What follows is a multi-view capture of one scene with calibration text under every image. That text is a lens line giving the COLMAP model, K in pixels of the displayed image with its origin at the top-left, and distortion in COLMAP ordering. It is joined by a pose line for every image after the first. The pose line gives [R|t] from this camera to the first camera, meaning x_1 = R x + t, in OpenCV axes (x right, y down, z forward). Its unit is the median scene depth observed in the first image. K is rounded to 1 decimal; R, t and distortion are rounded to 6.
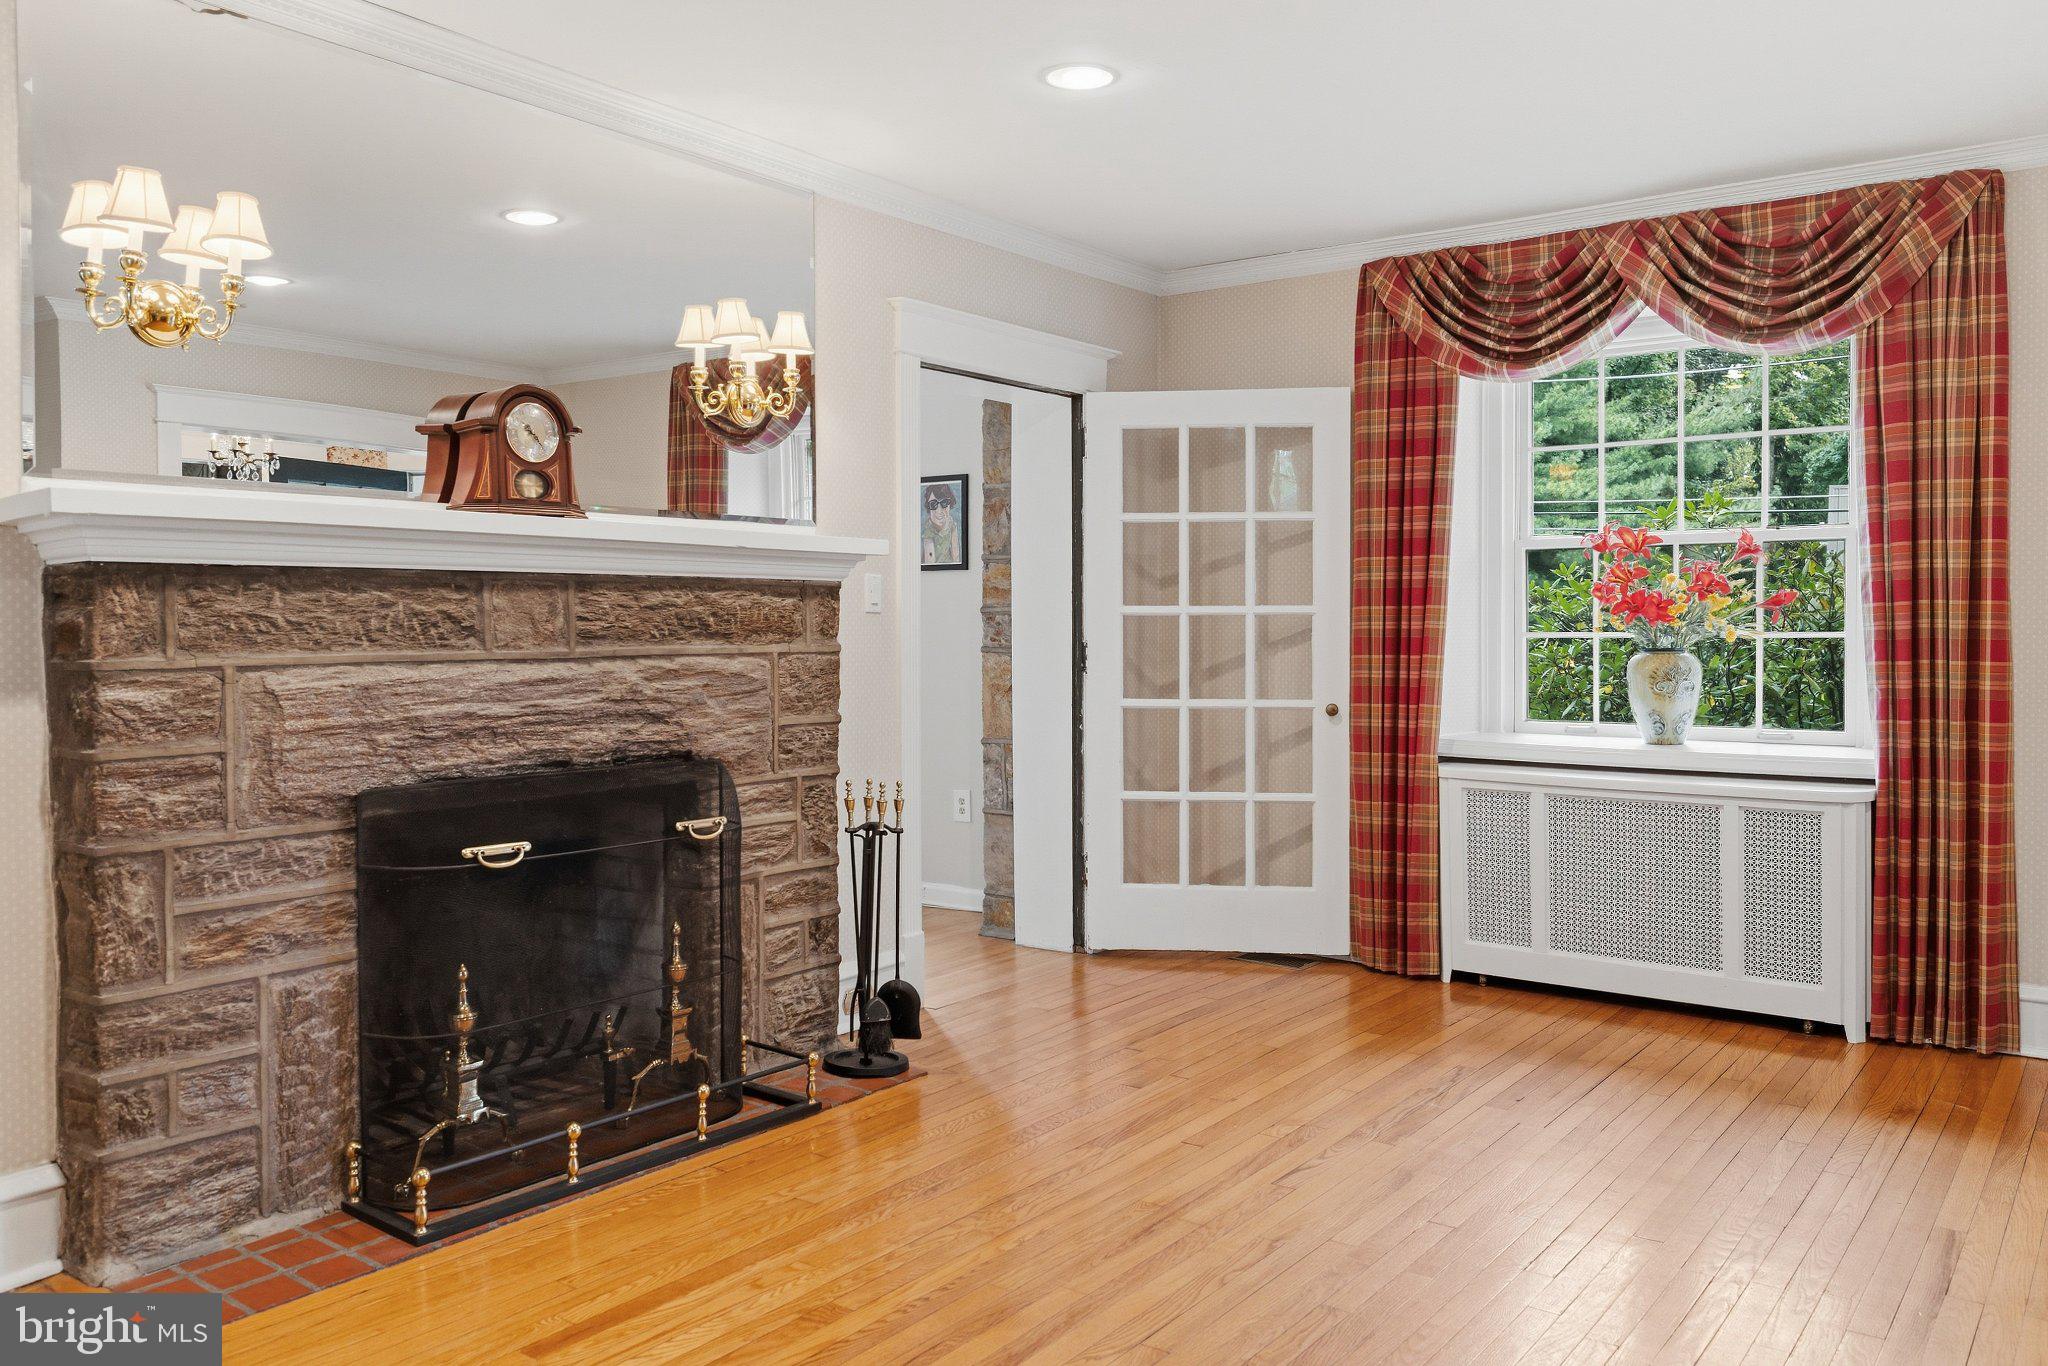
lens RADIAL K [[1482.8, 0, 943.4], [0, 1482.8, 676.3], [0, 0, 1]] dist [0.022217, -0.036830]
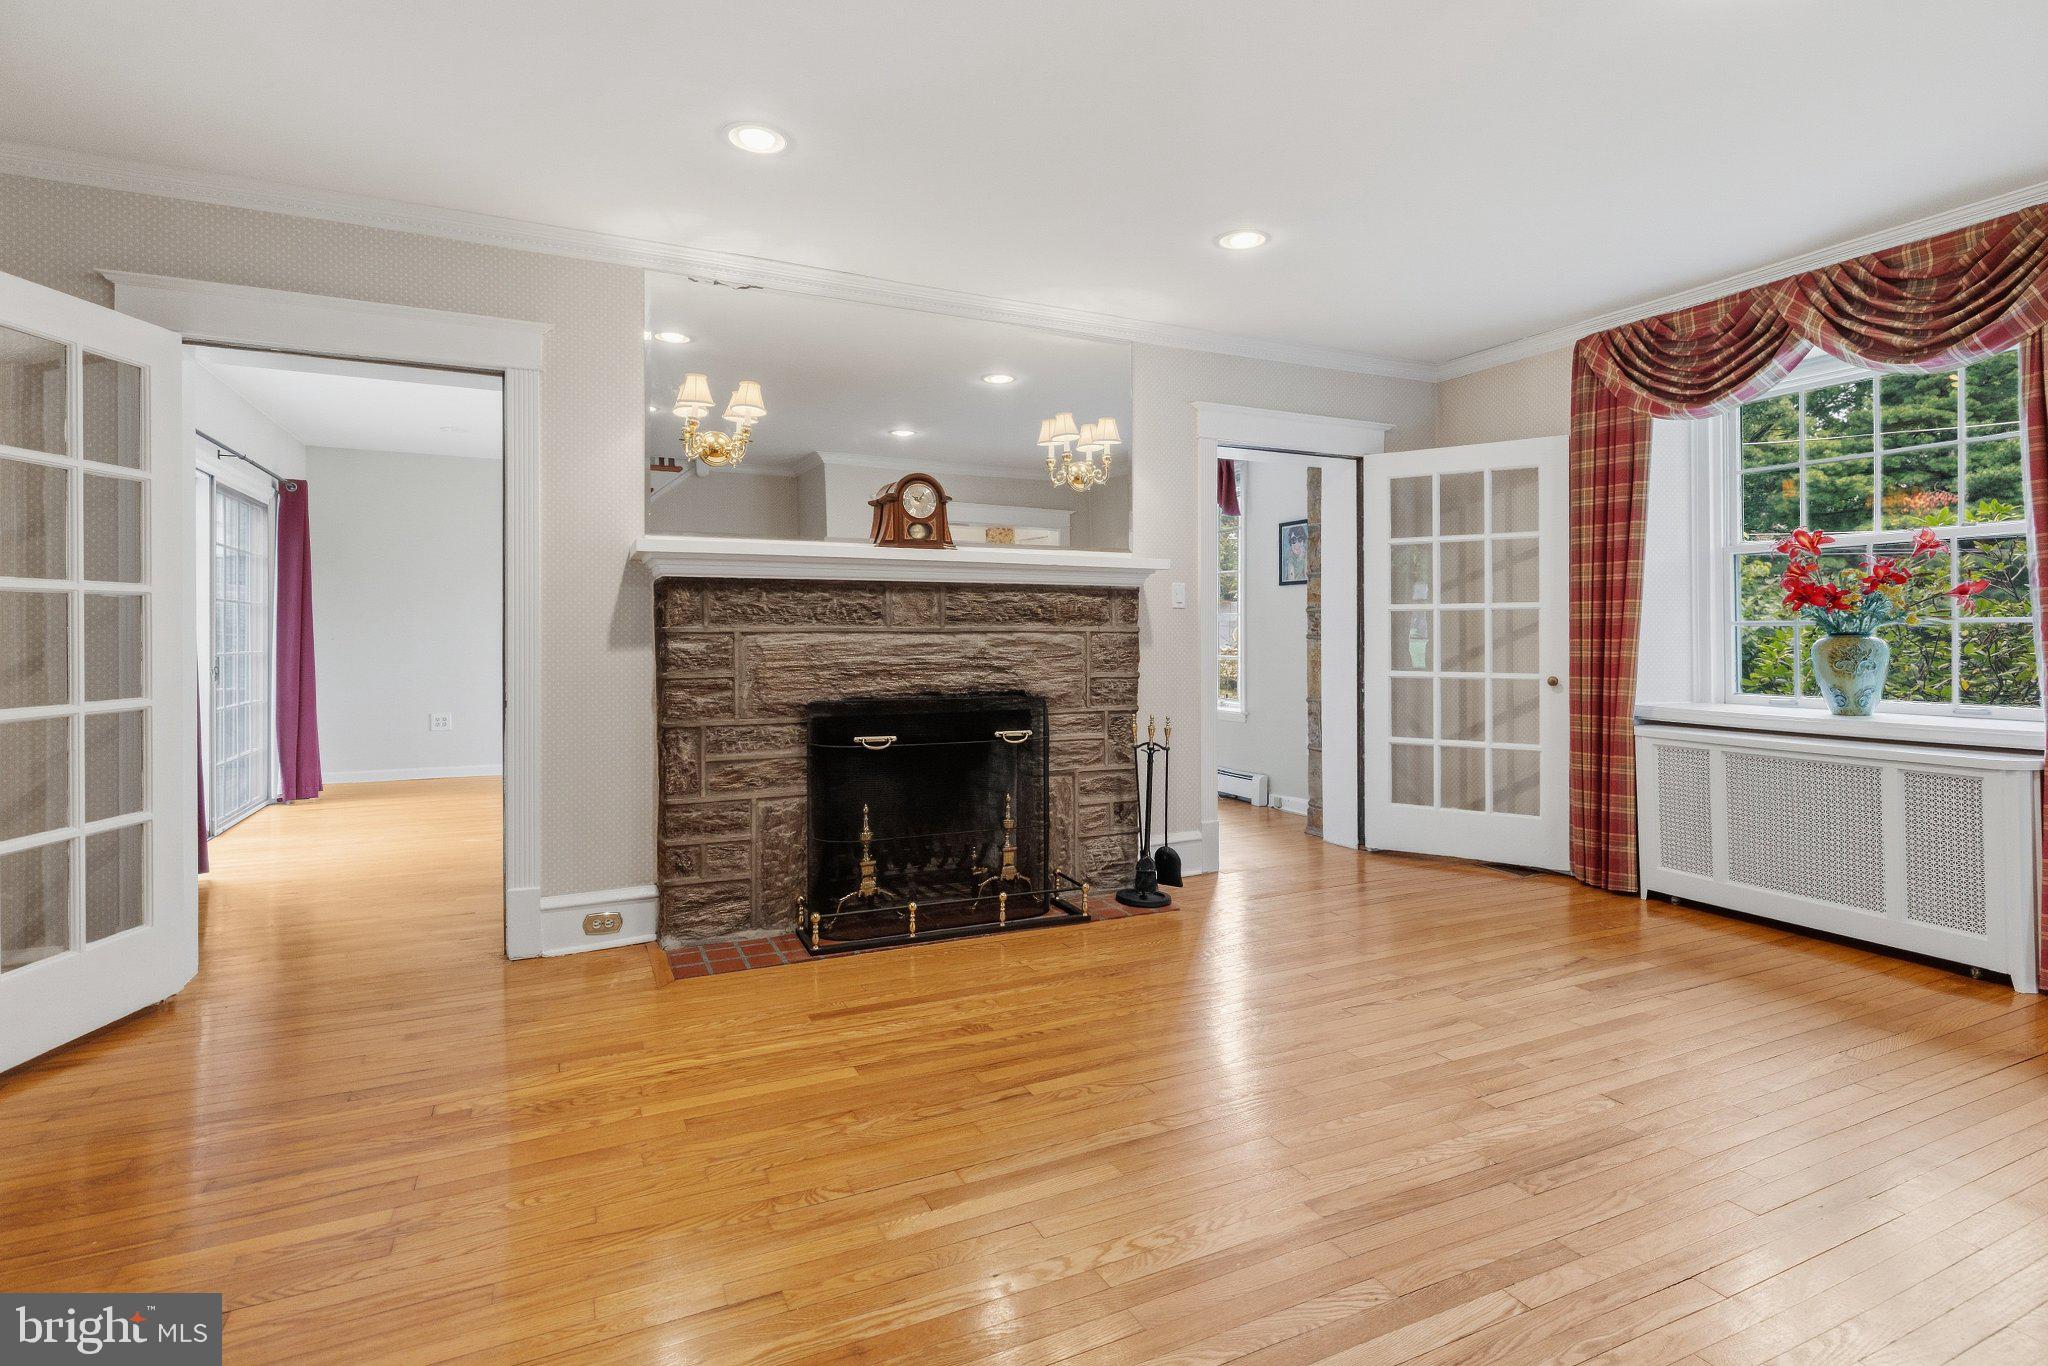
lens RADIAL K [[945.6, 0, 1006.7], [0, 945.6, 646.3], [0, 0, 1]] dist [0.002017, -0.000182]
pose [[0.900322, 0.007896, -0.435152, 0.242776], [-0.017118, 0.999704, -0.017278, 0.018300], [0.434887, 0.023004, 0.900191, 0.048043]]
